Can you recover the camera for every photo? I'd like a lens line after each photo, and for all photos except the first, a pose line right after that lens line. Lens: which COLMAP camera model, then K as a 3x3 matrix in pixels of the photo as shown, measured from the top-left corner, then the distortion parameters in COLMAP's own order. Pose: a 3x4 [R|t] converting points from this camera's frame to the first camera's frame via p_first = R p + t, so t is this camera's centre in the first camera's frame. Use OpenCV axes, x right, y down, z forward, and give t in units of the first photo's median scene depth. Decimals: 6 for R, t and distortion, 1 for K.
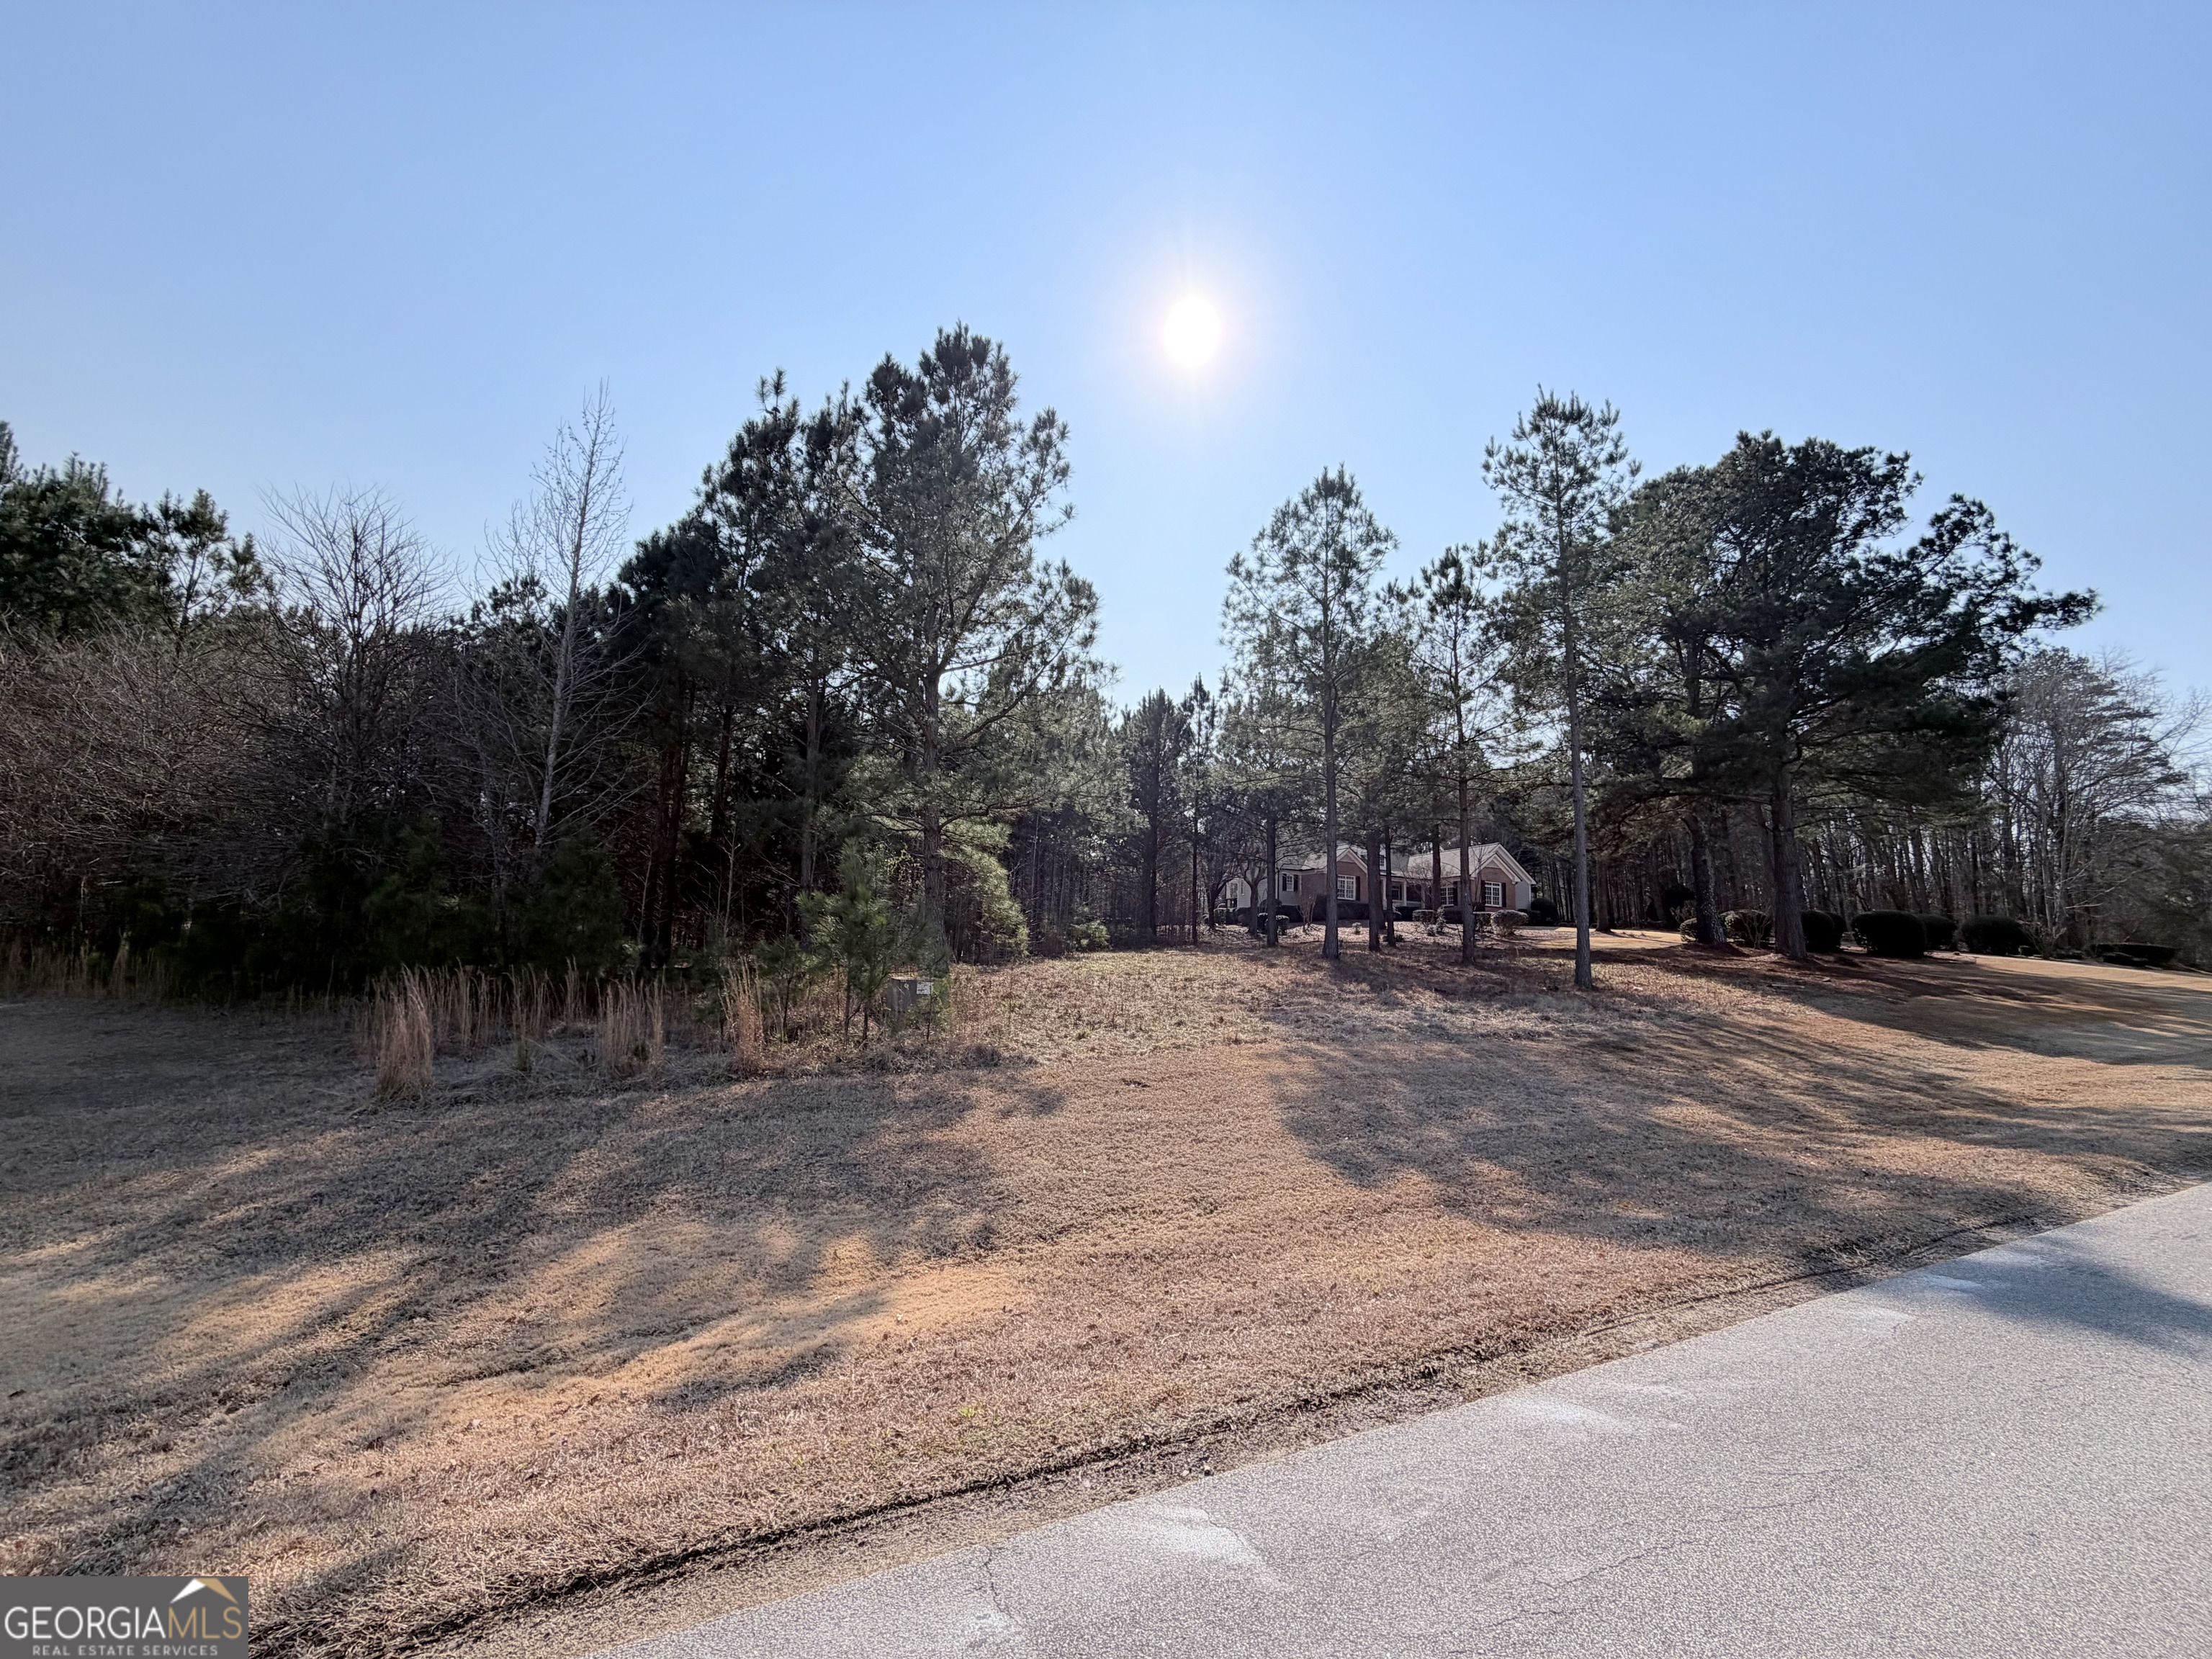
lens RADIAL K [[889.3, 0, 1094.8], [0, 889.3, 826.1], [0, 0, 1]] dist [-0.000147, 0.000098]
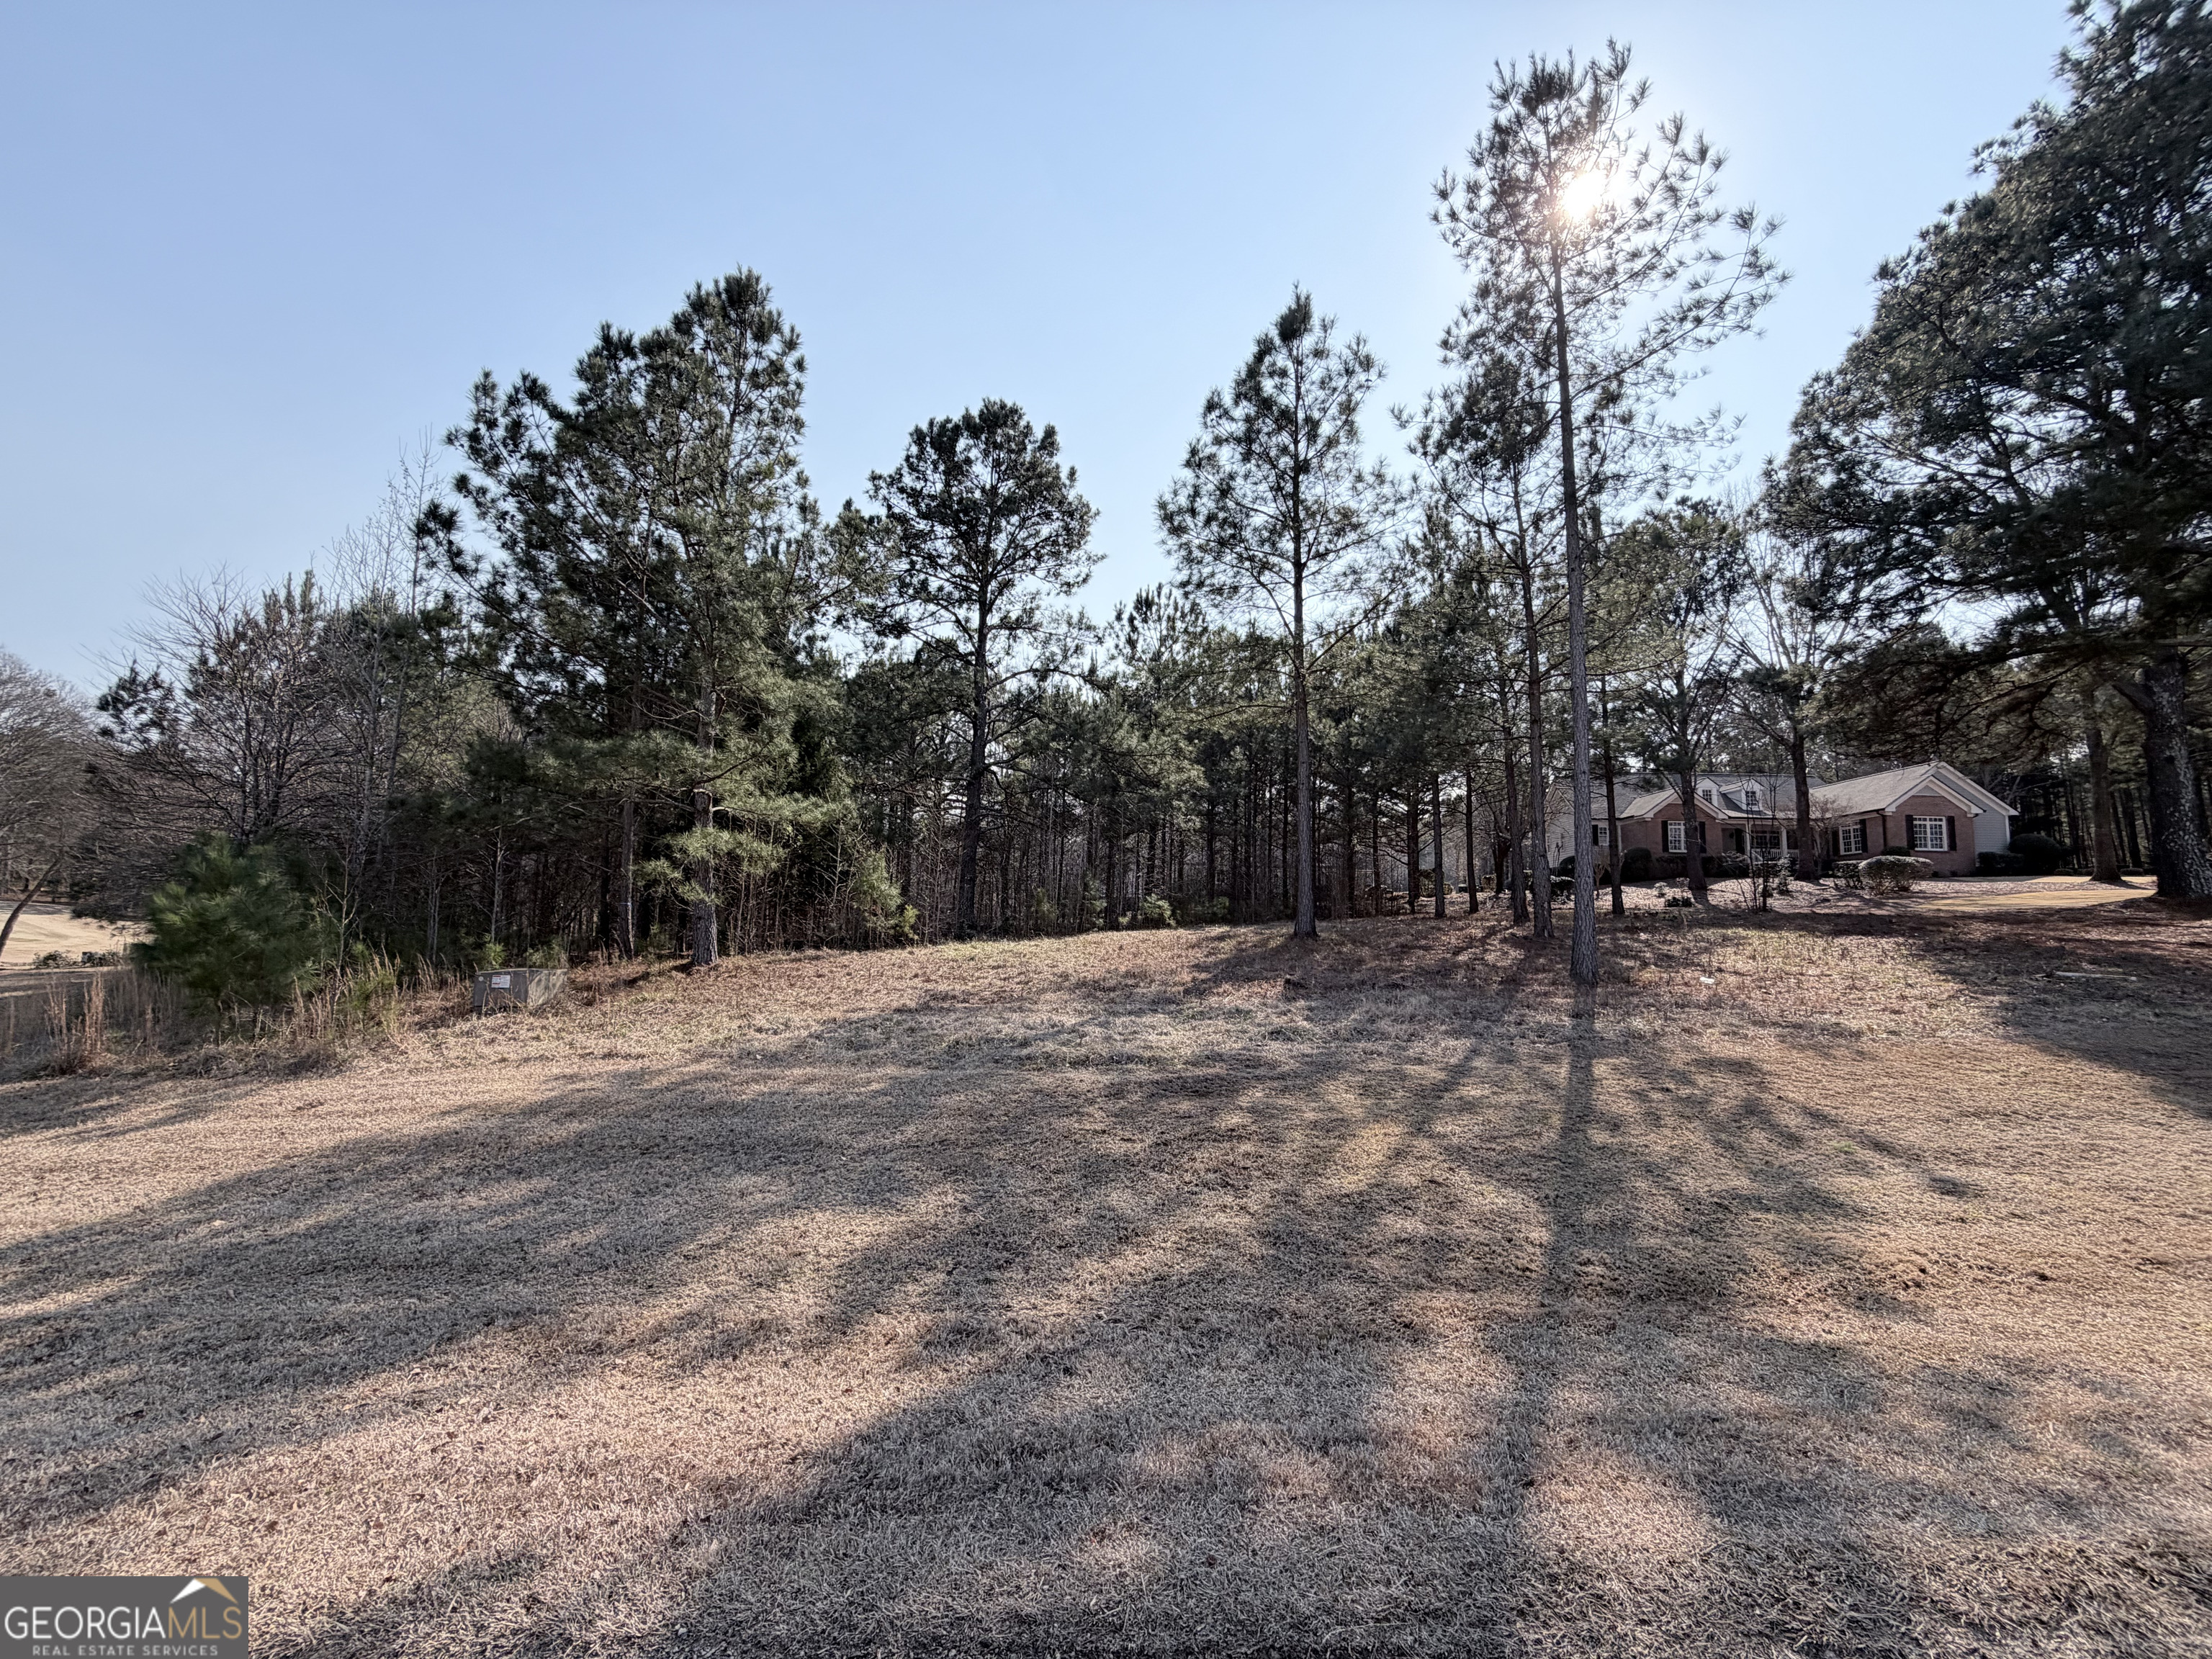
lens RADIAL K [[889.3, 0, 1094.8], [0, 889.3, 826.1], [0, 0, 1]] dist [-0.000147, 0.000098]
pose [[0.901631, -0.066942, -0.427293, 0.382330], [0.079079, 0.996811, 0.010698, 0.027408], [0.425214, -0.043436, 0.904050, 0.203688]]
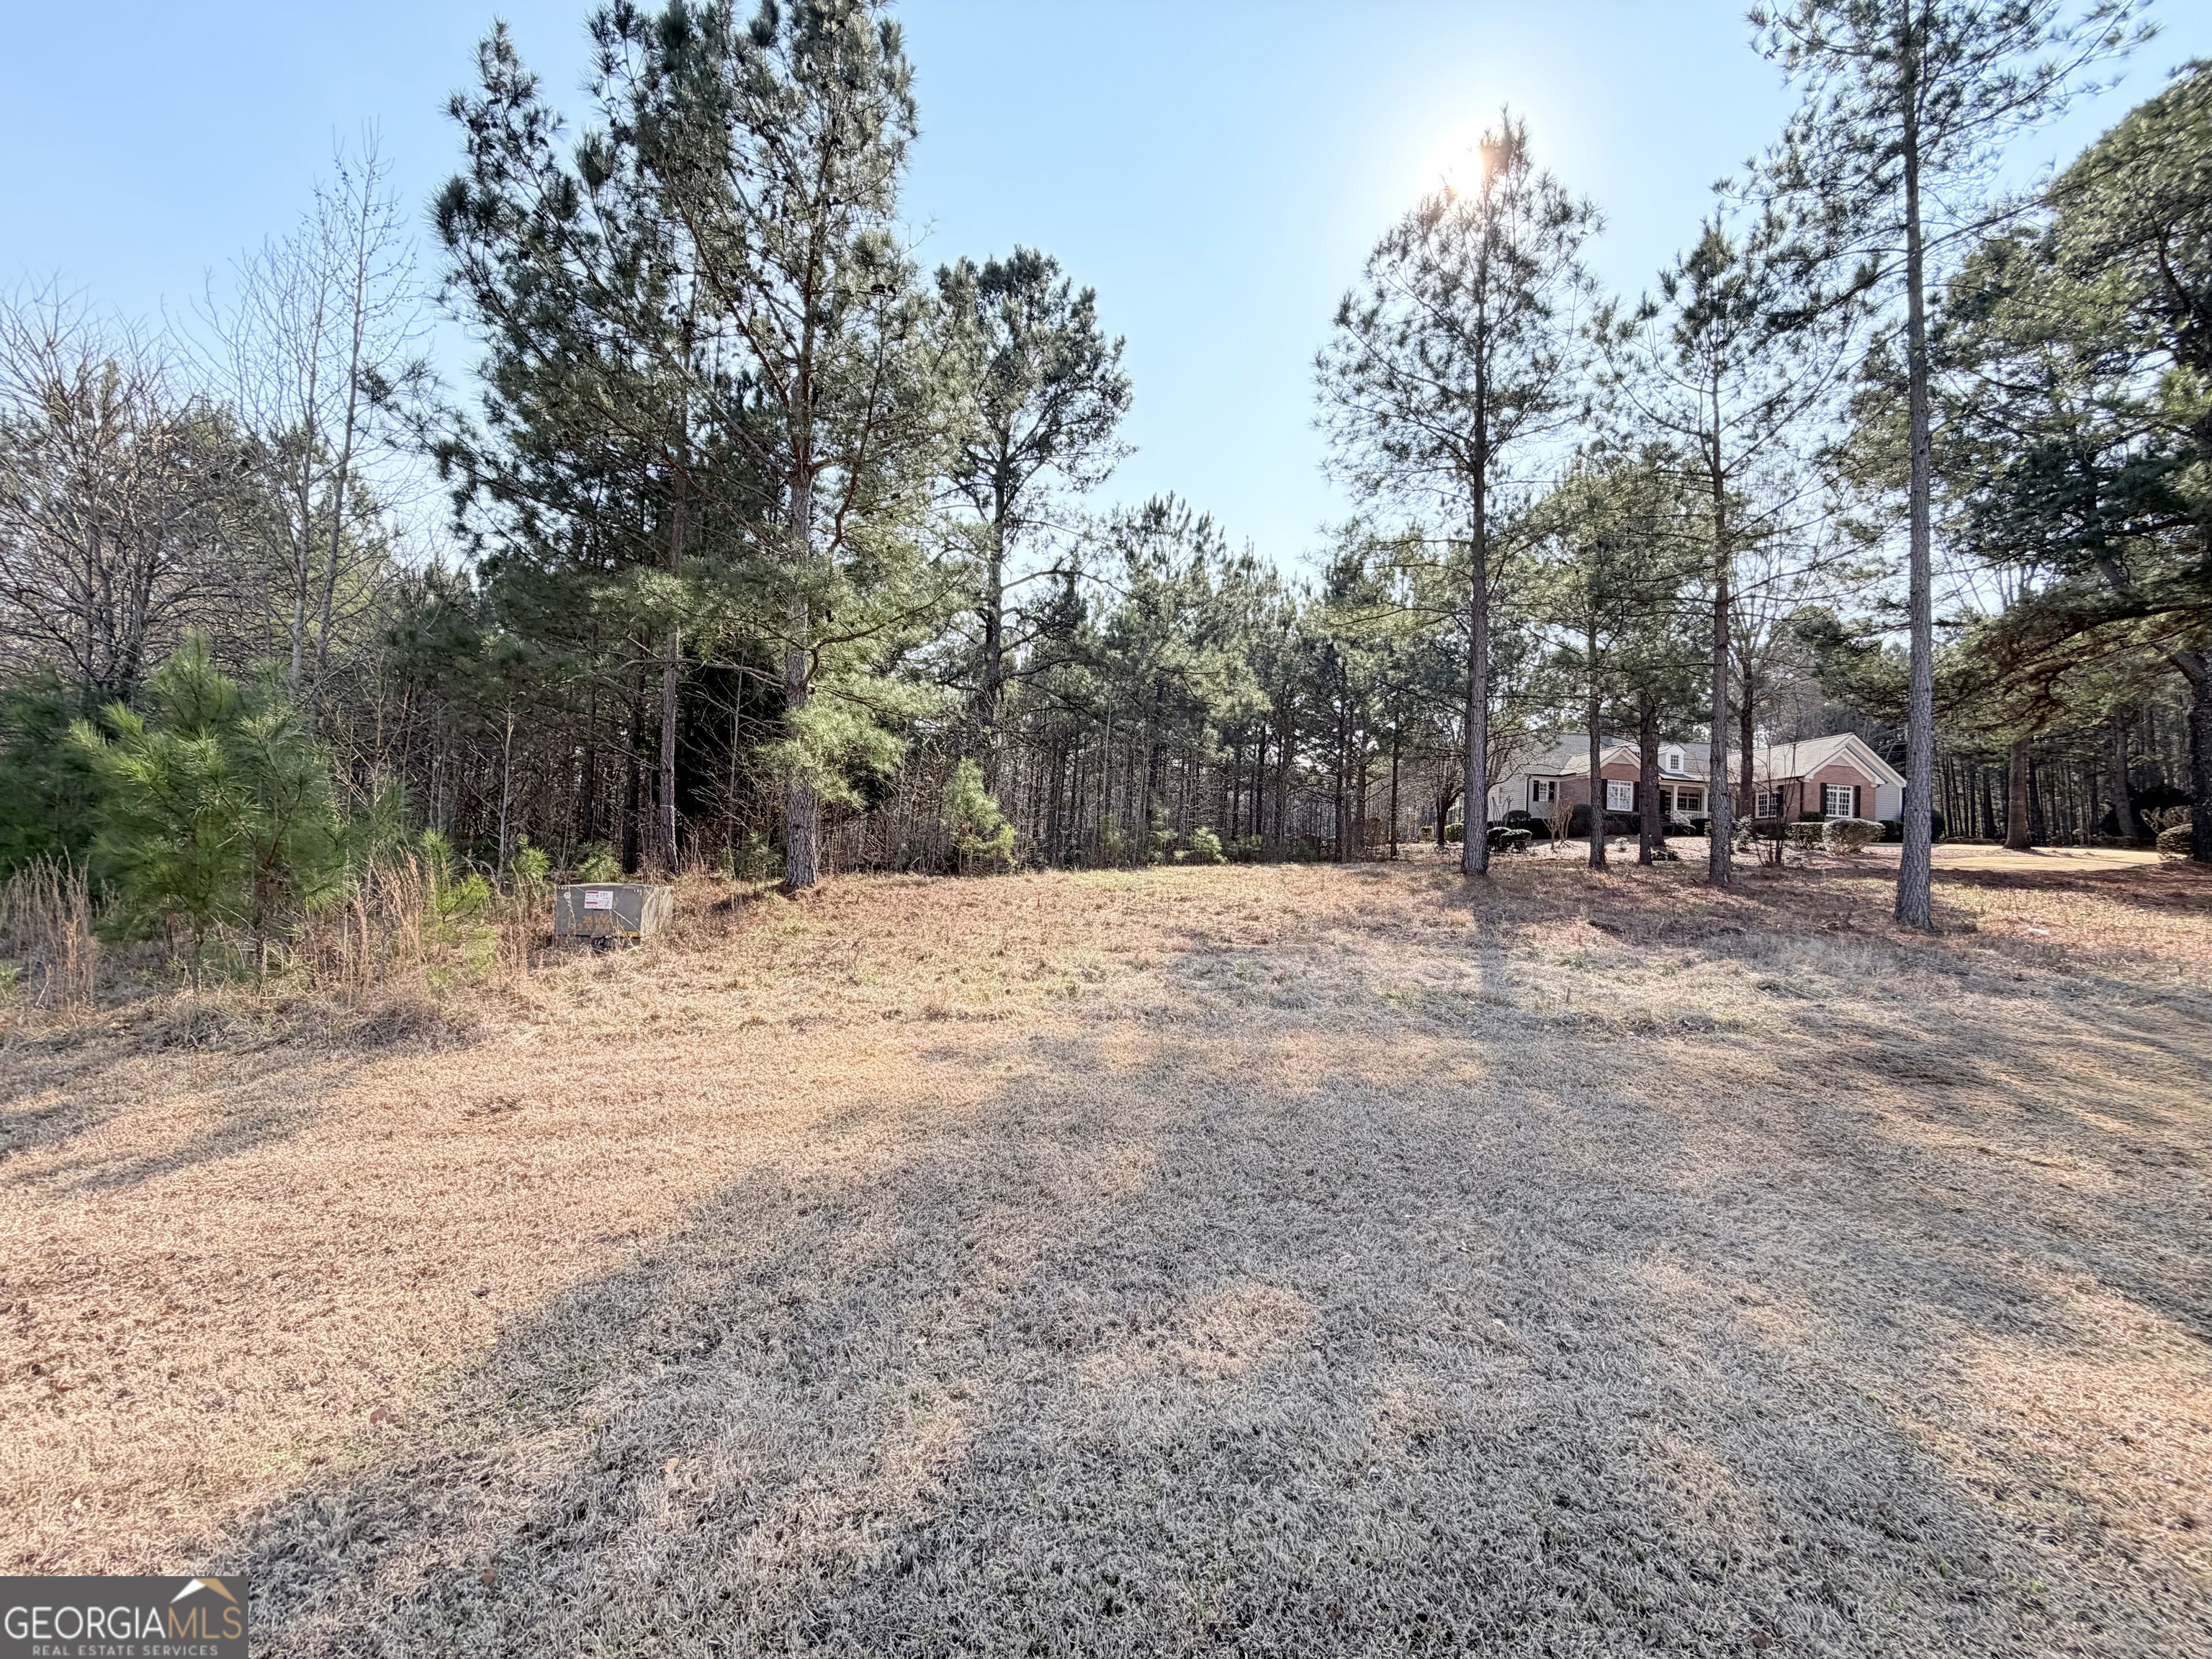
lens RADIAL K [[889.3, 0, 1094.8], [0, 889.3, 826.1], [0, 0, 1]] dist [-0.000147, 0.000098]
pose [[0.955818, -0.006991, -0.293877, 0.164945], [0.032007, 0.996249, 0.080400, 0.042352], [0.292213, -0.086254, 0.952456, 0.239404]]
